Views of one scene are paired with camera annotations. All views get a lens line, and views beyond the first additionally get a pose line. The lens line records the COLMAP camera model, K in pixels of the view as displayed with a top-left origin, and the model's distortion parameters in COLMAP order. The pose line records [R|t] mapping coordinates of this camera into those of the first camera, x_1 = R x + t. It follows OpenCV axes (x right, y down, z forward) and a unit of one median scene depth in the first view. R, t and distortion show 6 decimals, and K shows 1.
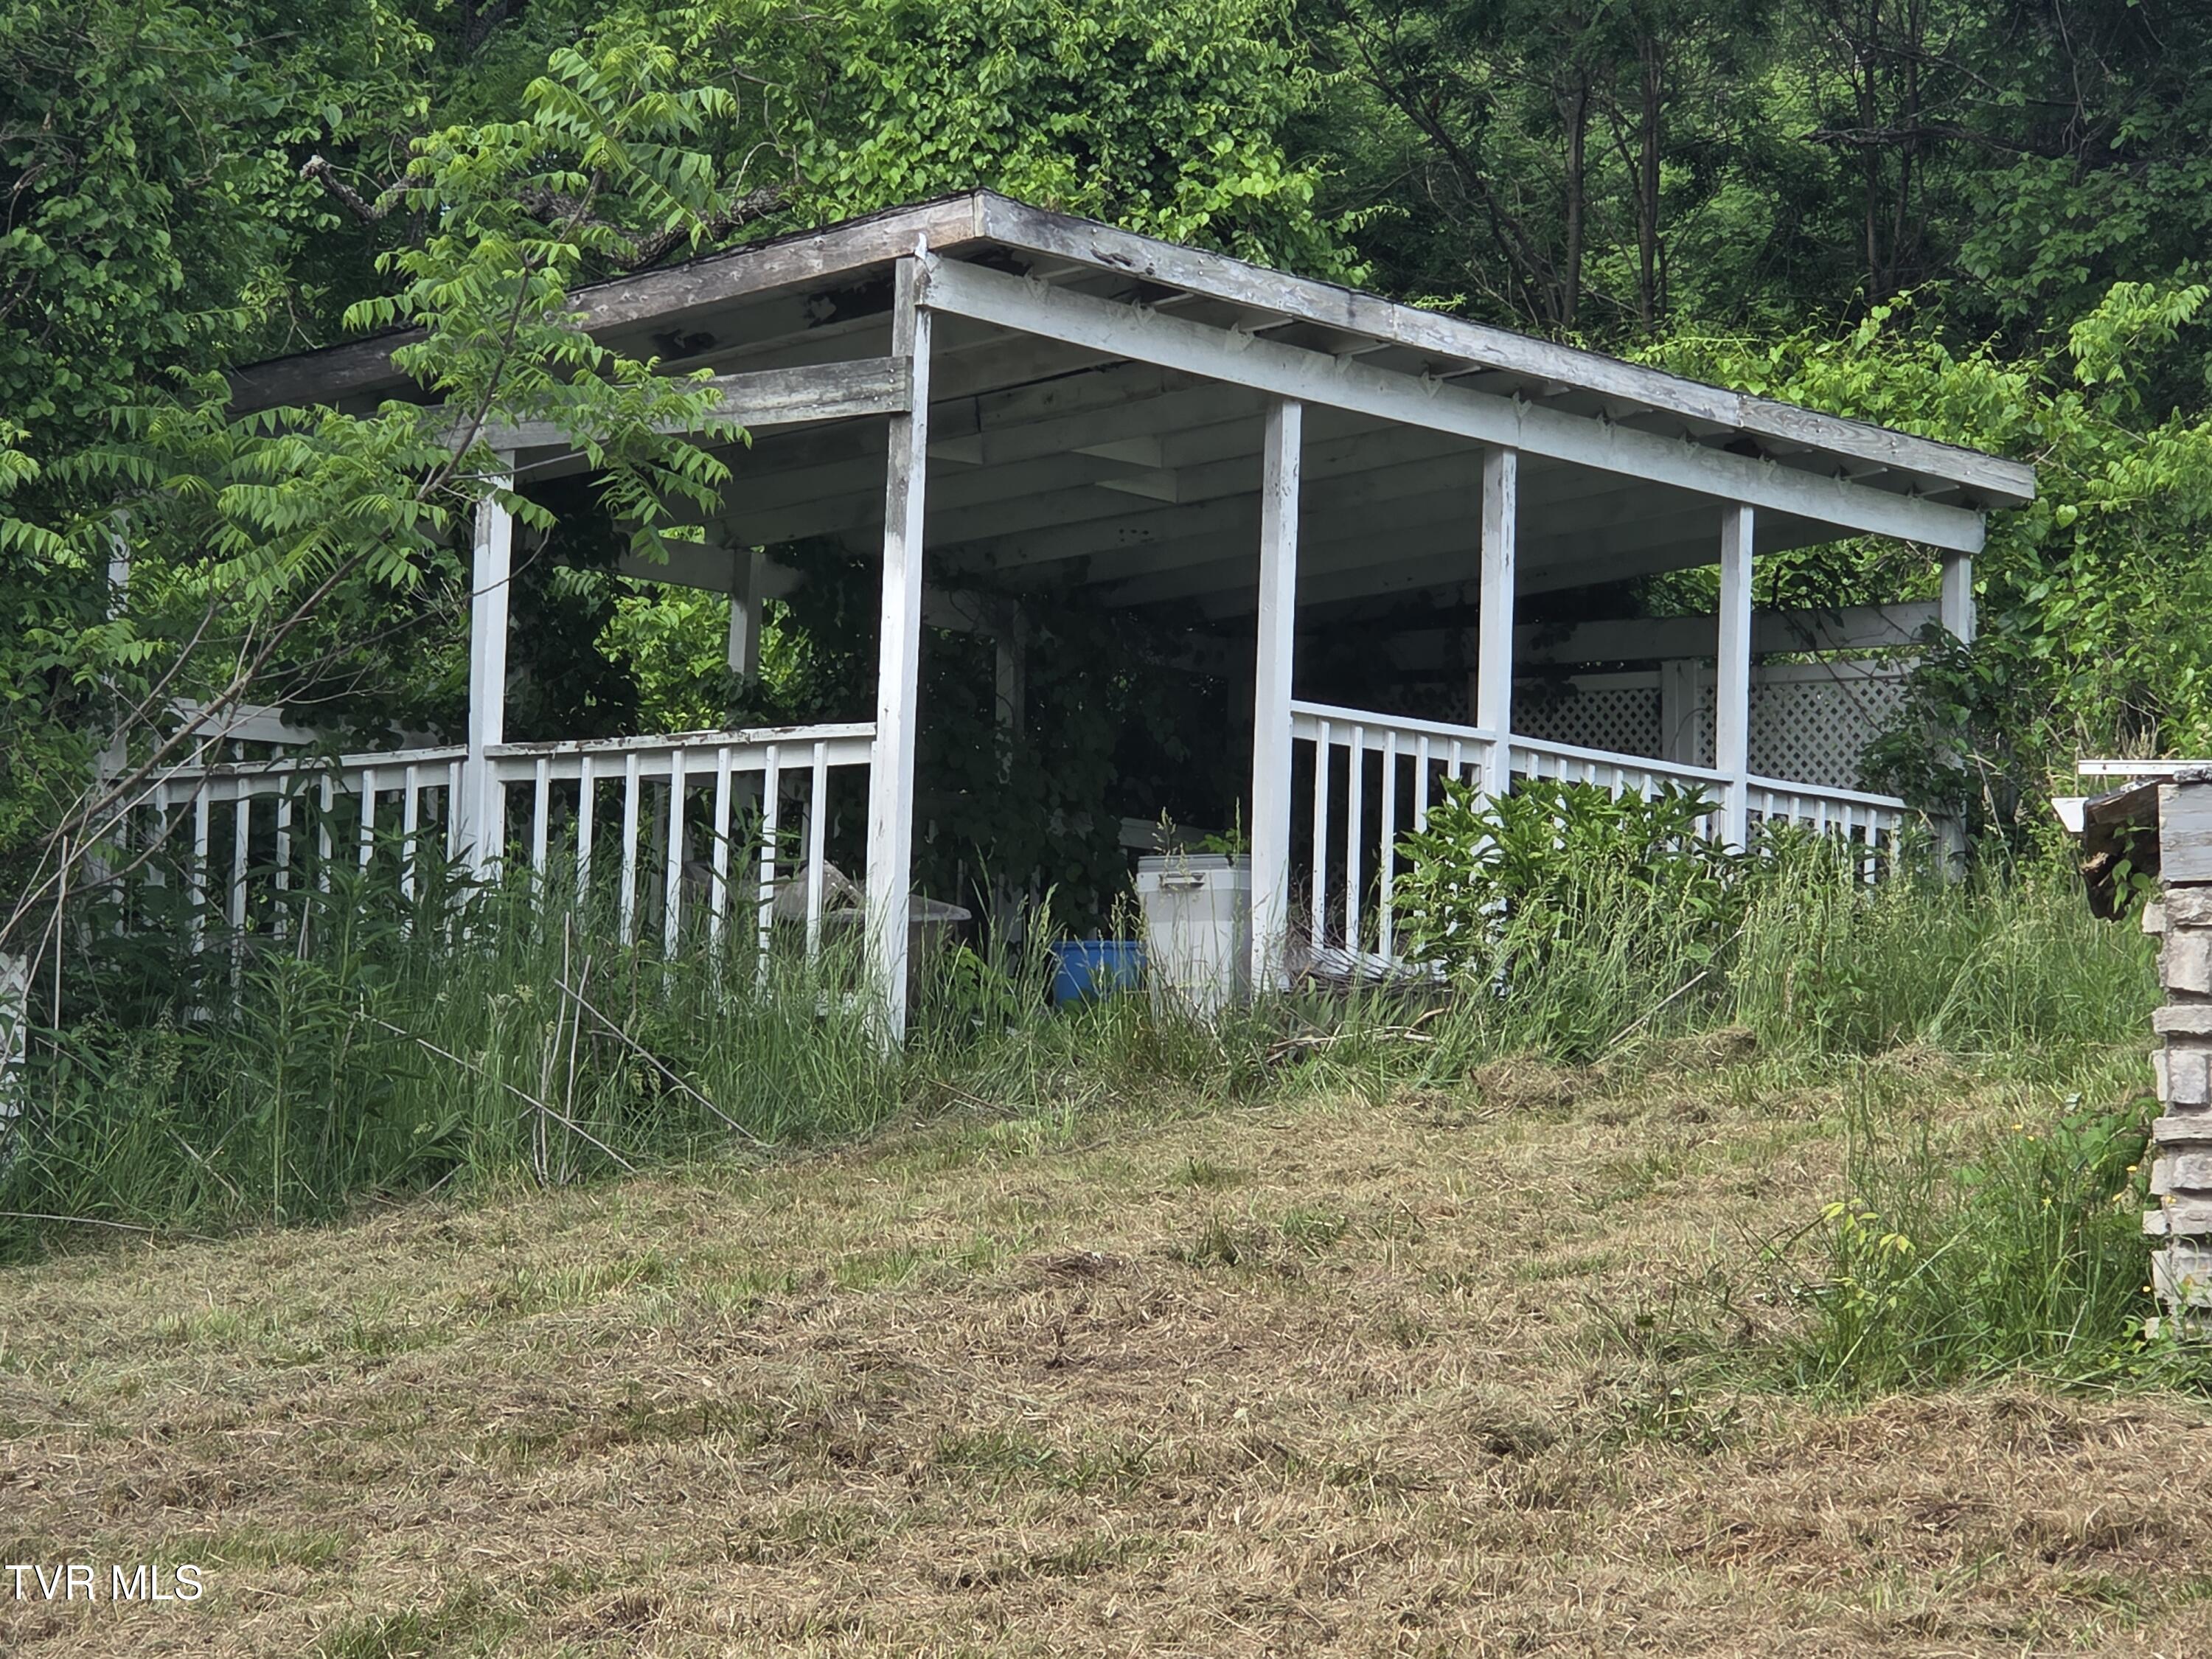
lens RADIAL K [[6437.4, 0, 1106.8], [0, 6437.4, 831.0], [0, 0, 1]] dist [-0.209273, 0.000000]
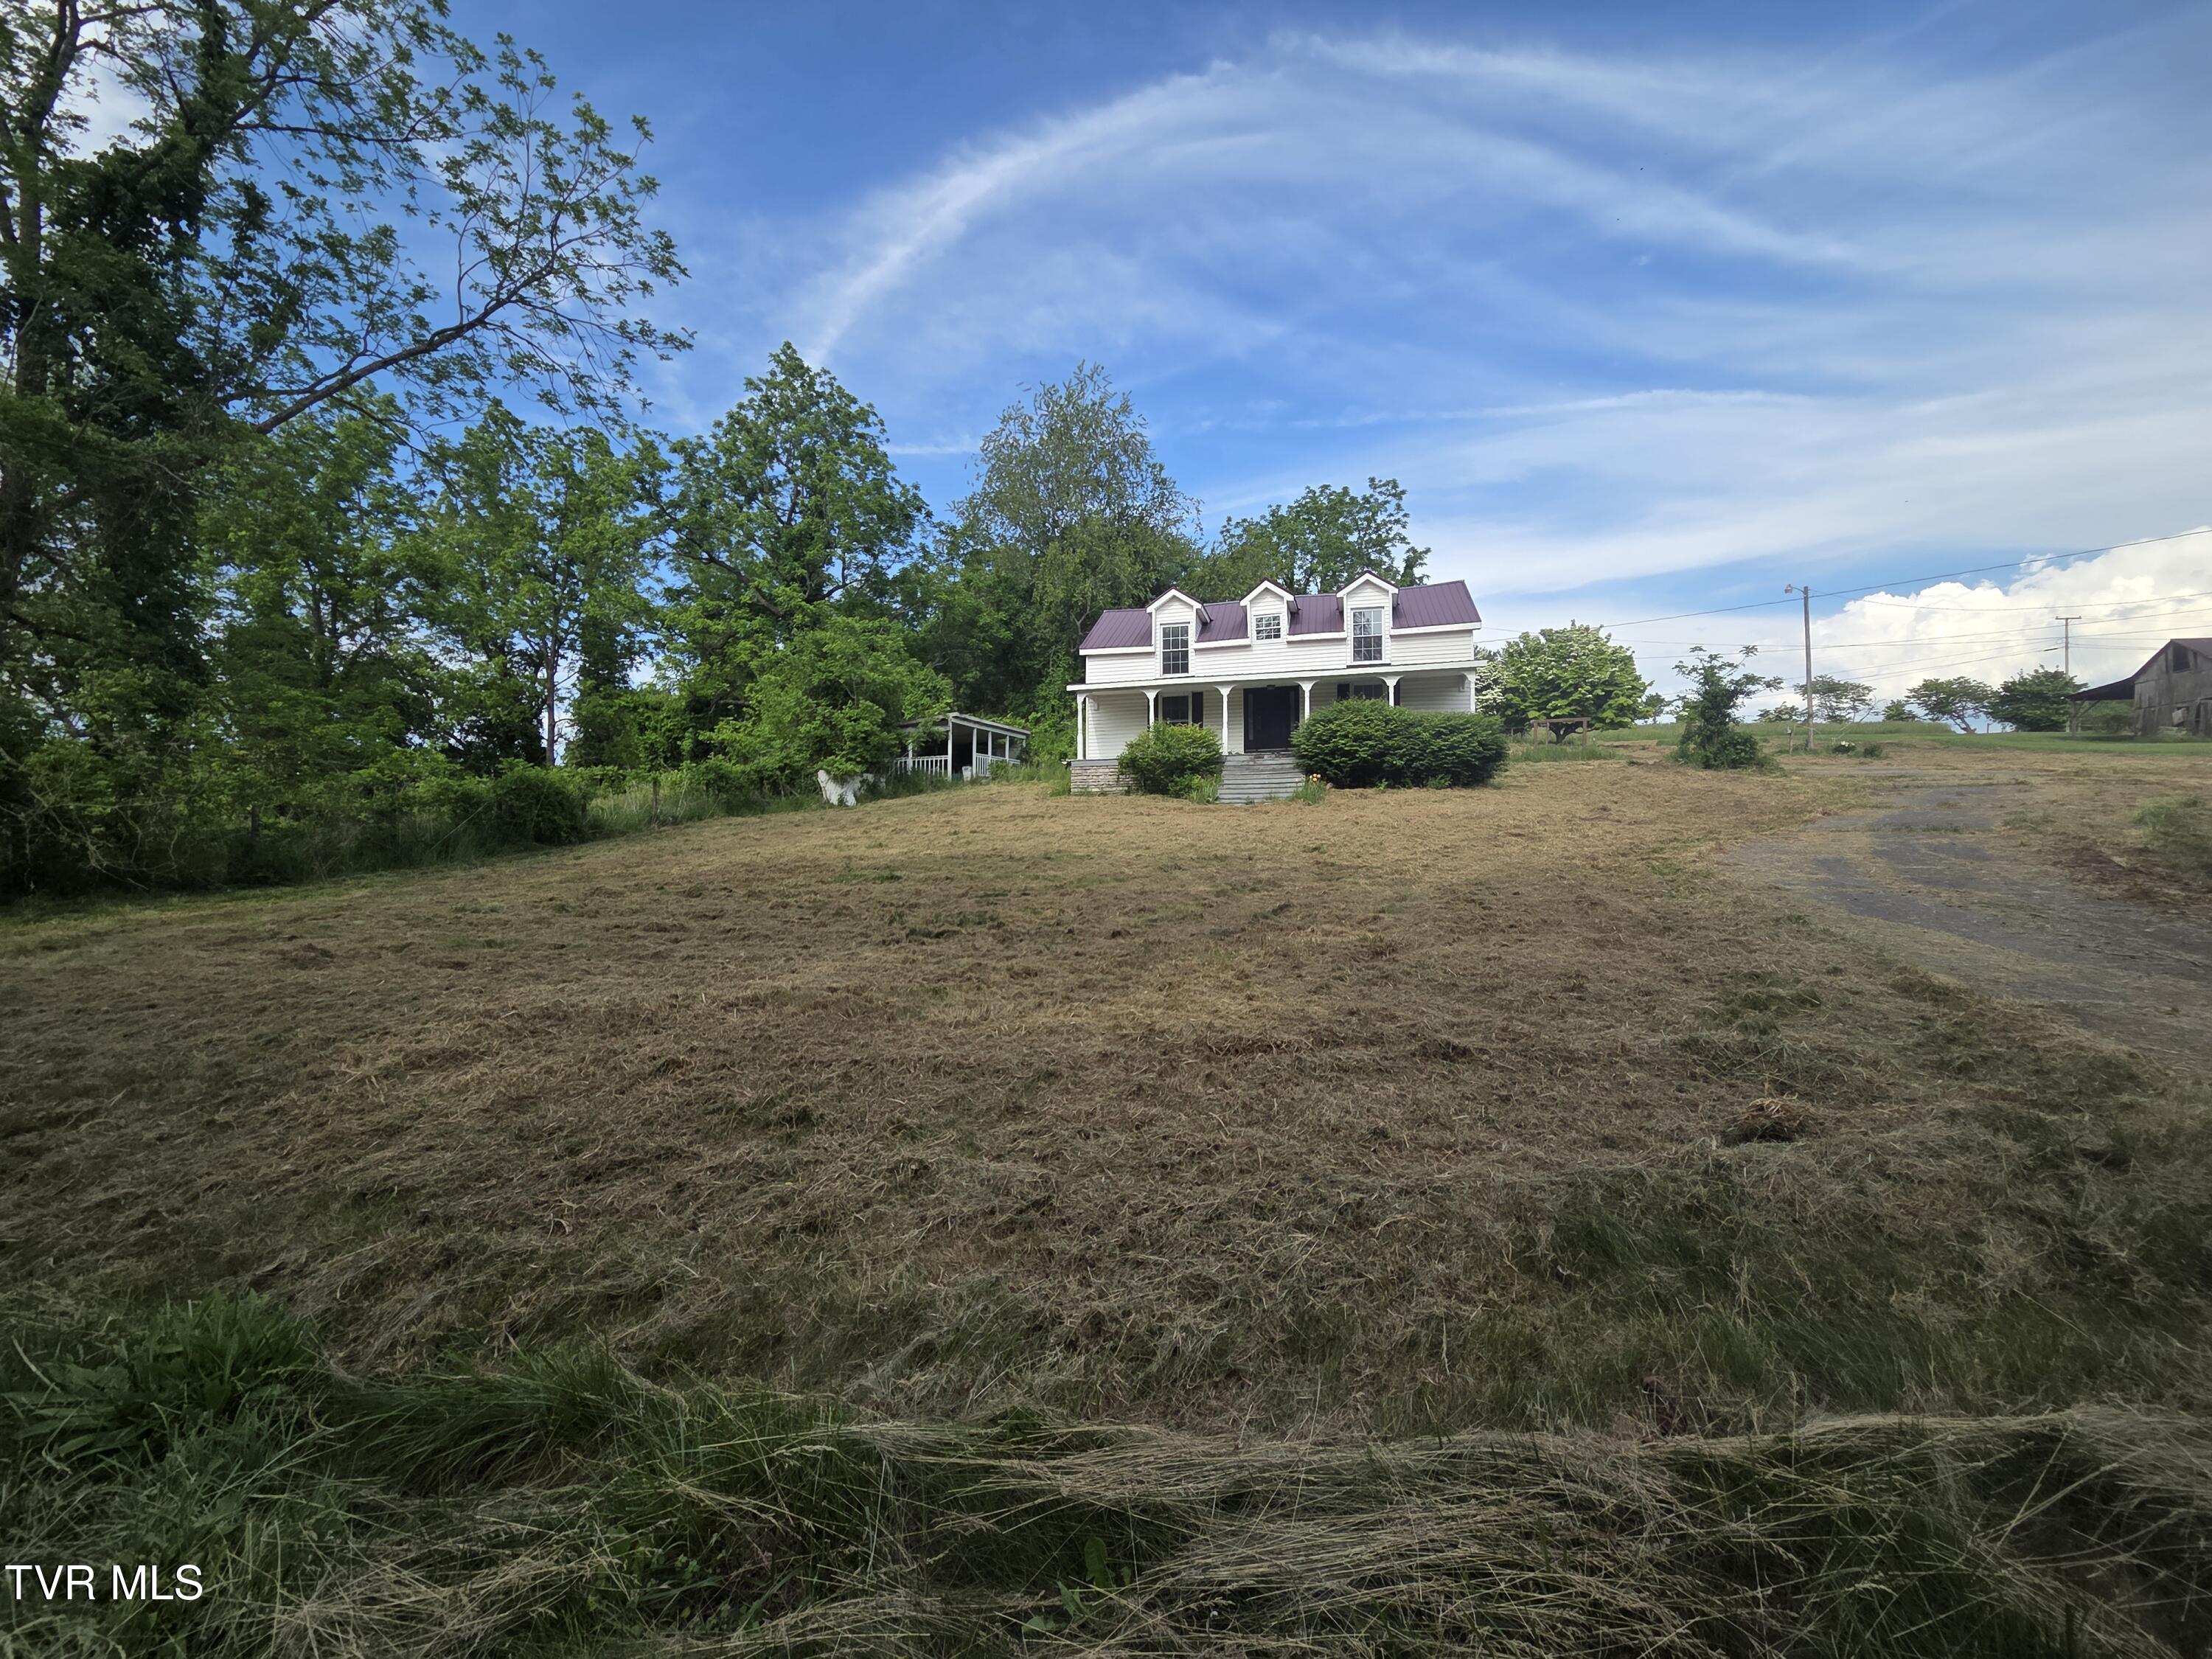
lens RADIAL K [[911.6, 0, 1099.1], [0, 911.6, 815.7], [0, 0, 1]] dist [0.002972, -0.000231]
pose [[0.956148, -0.025164, 0.291801, -0.258479], [0.008955, 0.998348, 0.056753, 0.000437], [-0.292747, -0.051651, 0.954794, -0.727443]]
